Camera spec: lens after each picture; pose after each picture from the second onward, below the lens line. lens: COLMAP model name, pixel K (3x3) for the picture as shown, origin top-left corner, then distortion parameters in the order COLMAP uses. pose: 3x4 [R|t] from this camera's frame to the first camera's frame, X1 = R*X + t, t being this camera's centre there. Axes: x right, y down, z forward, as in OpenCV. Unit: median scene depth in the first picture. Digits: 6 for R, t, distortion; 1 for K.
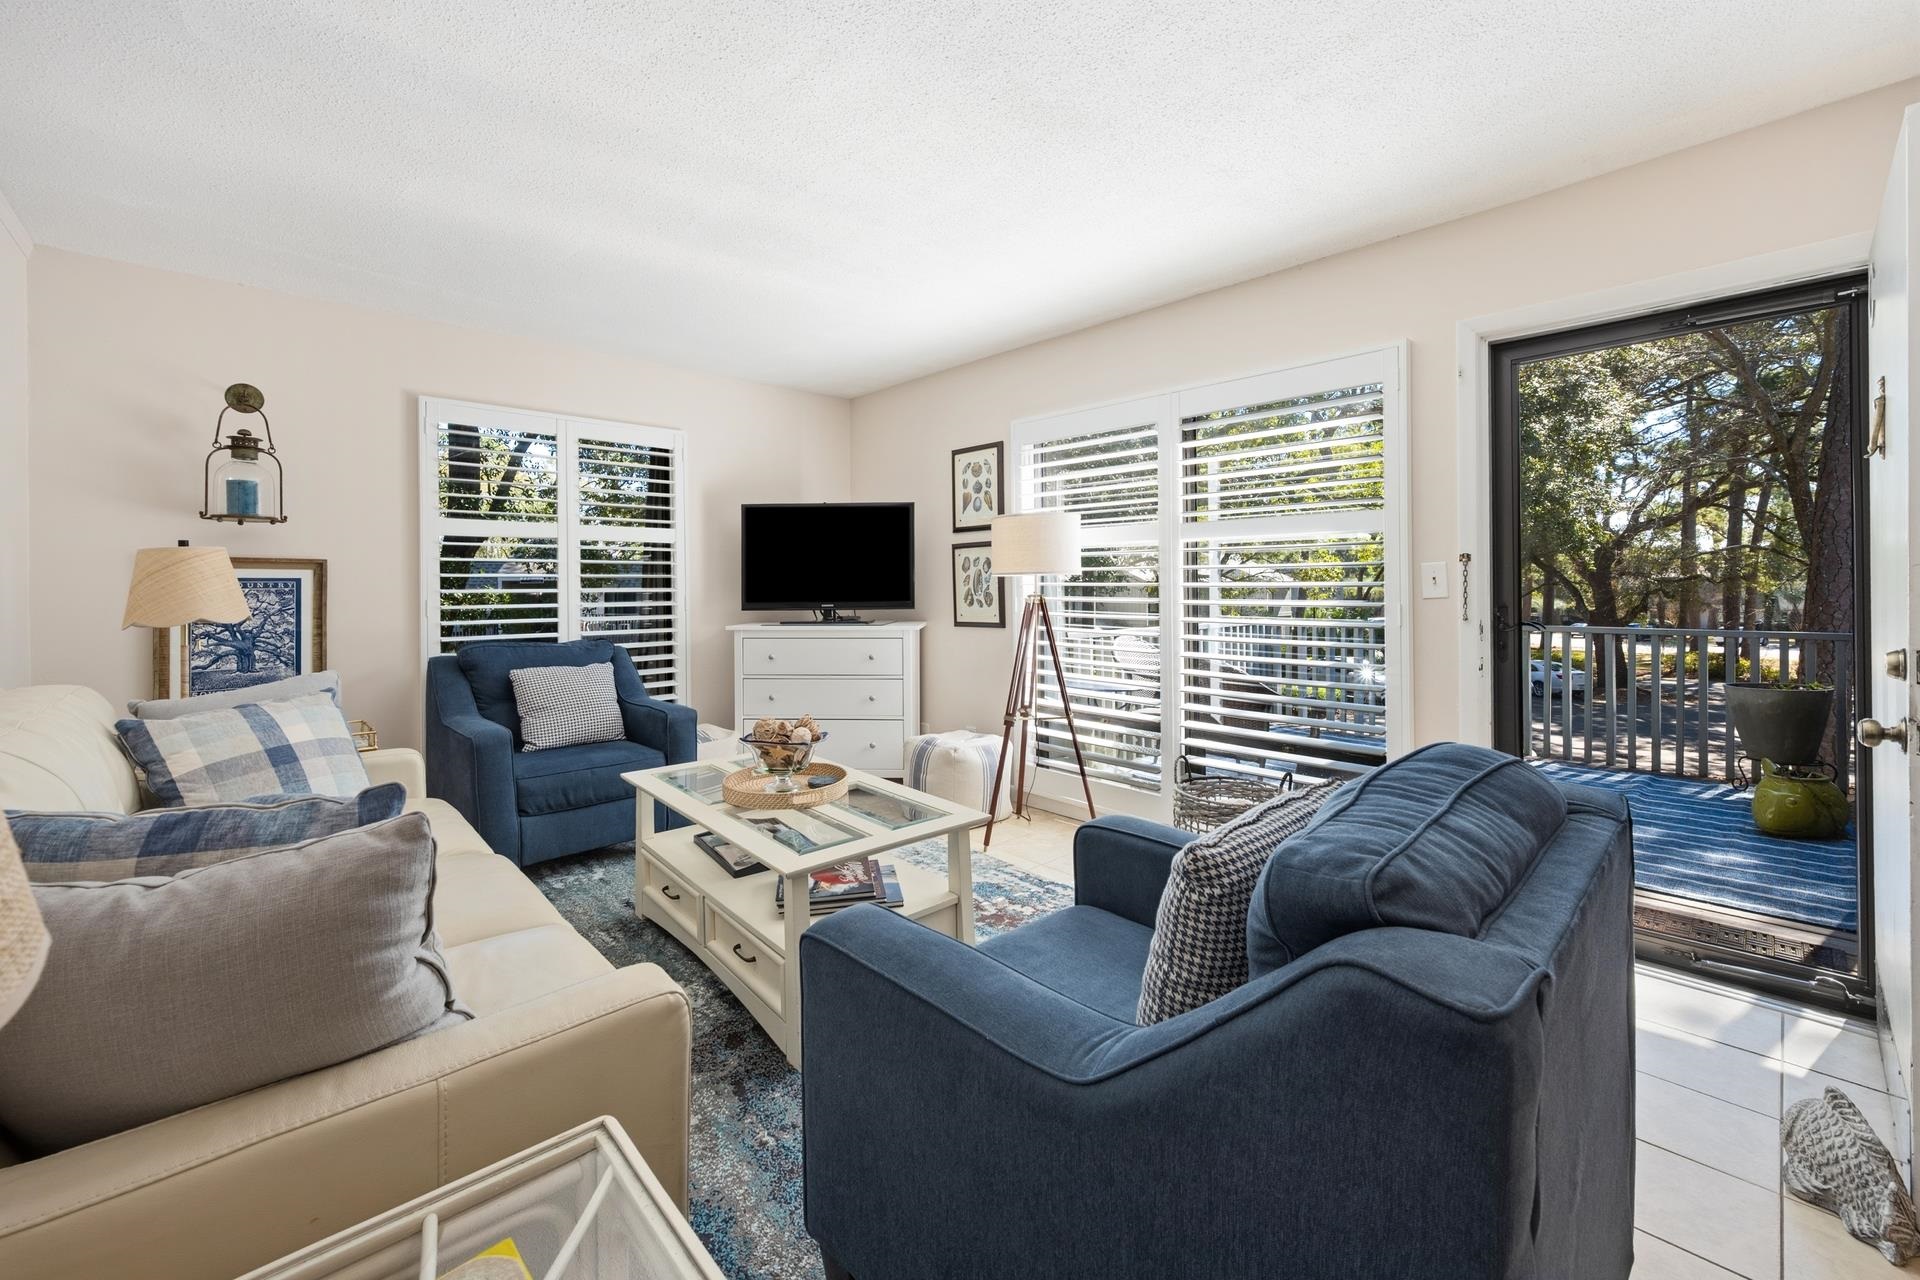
lens RADIAL K [[769.4, 0, 954.8], [0, 769.4, 606.4], [0, 0, 1]] dist [0.001349, -0.000136]
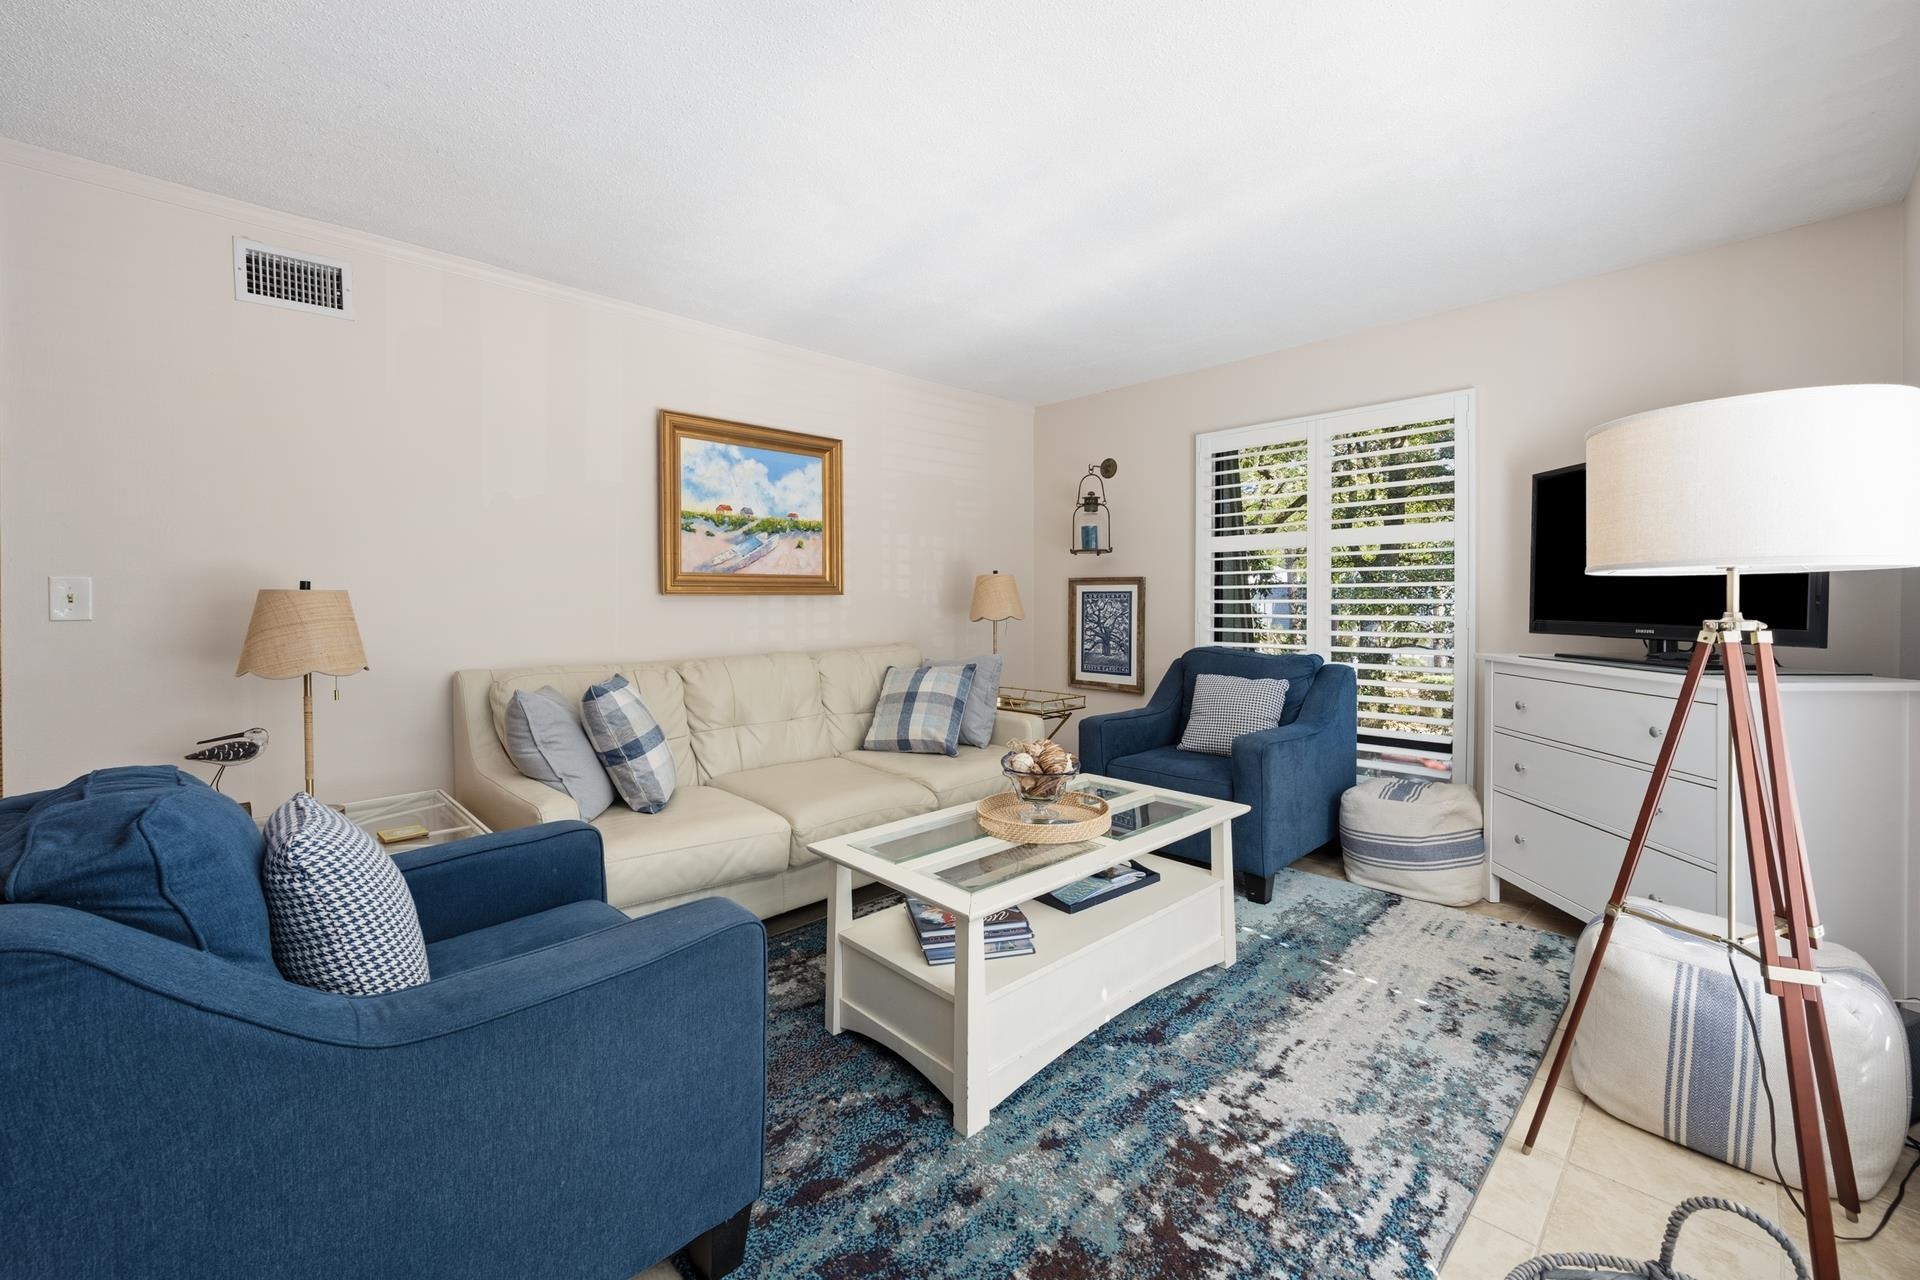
lens RADIAL K [[769.4, 0, 954.8], [0, 769.4, 606.4], [0, 0, 1]] dist [0.001349, -0.000136]
pose [[0.036773, 0.015727, -0.999200, 0.534979], [-0.021401, 0.999659, 0.014947, -0.023757], [0.999094, 0.020834, 0.037098, 0.657915]]
